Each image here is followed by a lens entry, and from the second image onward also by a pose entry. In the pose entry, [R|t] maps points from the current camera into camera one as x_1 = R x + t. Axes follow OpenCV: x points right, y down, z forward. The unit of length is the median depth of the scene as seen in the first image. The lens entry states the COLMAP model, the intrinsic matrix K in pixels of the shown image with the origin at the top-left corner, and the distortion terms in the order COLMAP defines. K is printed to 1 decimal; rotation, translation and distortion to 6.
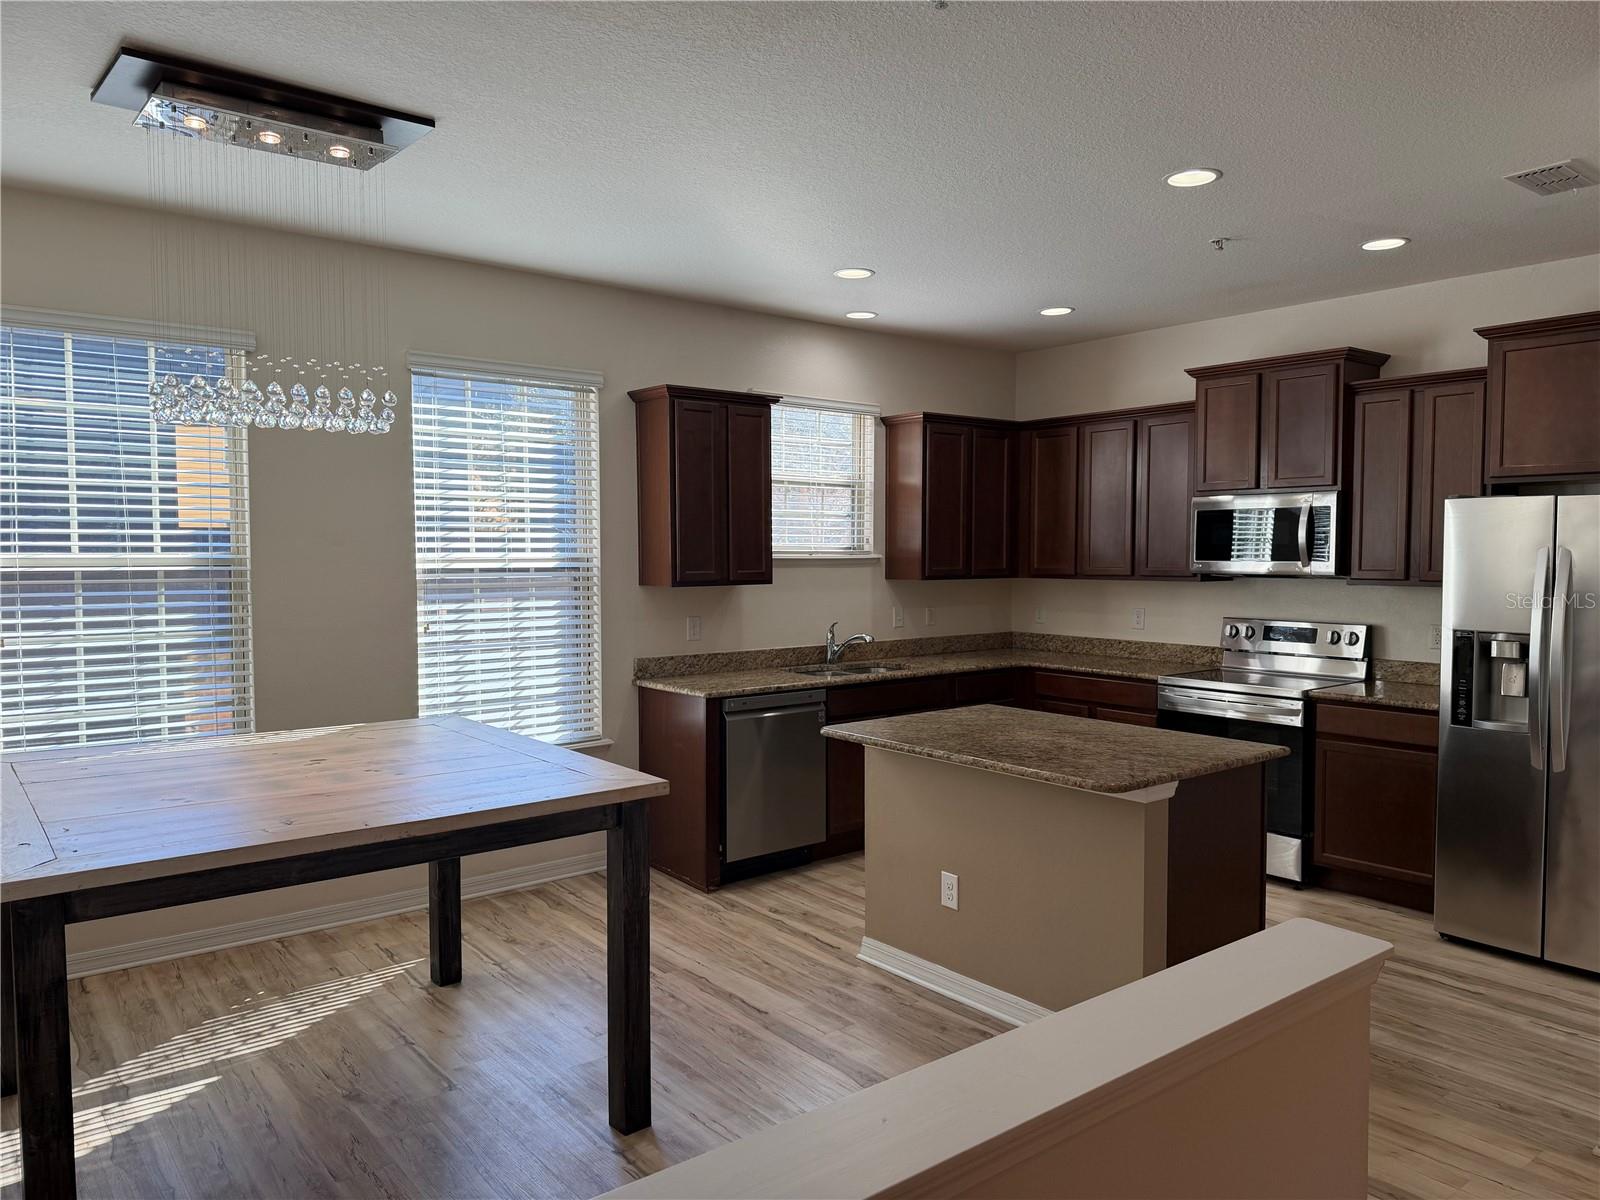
lens RADIAL K [[1125.9, 0, 795.1], [0, 1125.9, 610.1], [0, 0, 1]] dist [0.060424, -0.045705]
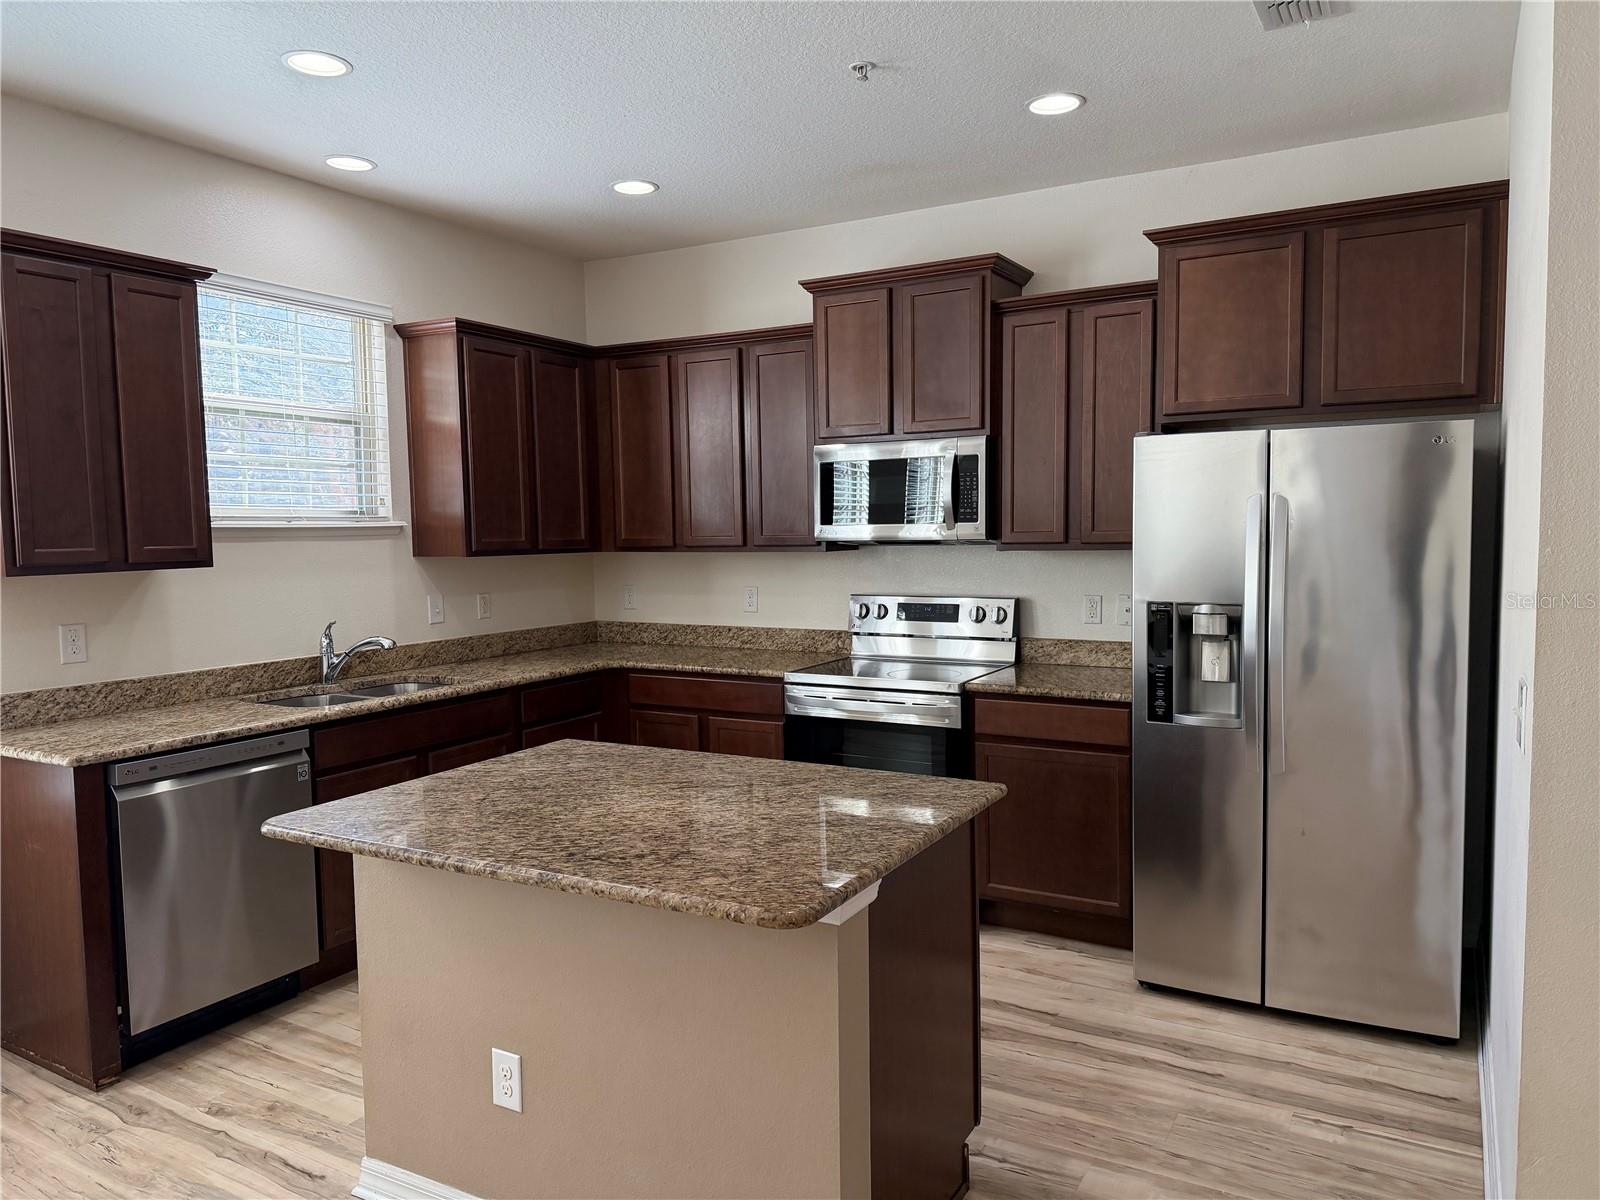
lens RADIAL K [[1125.9, 0, 811.5], [0, 1125.9, 613.0], [0, 0, 1]] dist [0.060424, -0.045705]
pose [[0.927028, -0.041415, 0.372699, 0.053902], [0.033750, 0.999064, 0.027071, -0.003647], [-0.373471, -0.012517, 0.927558, 0.294076]]
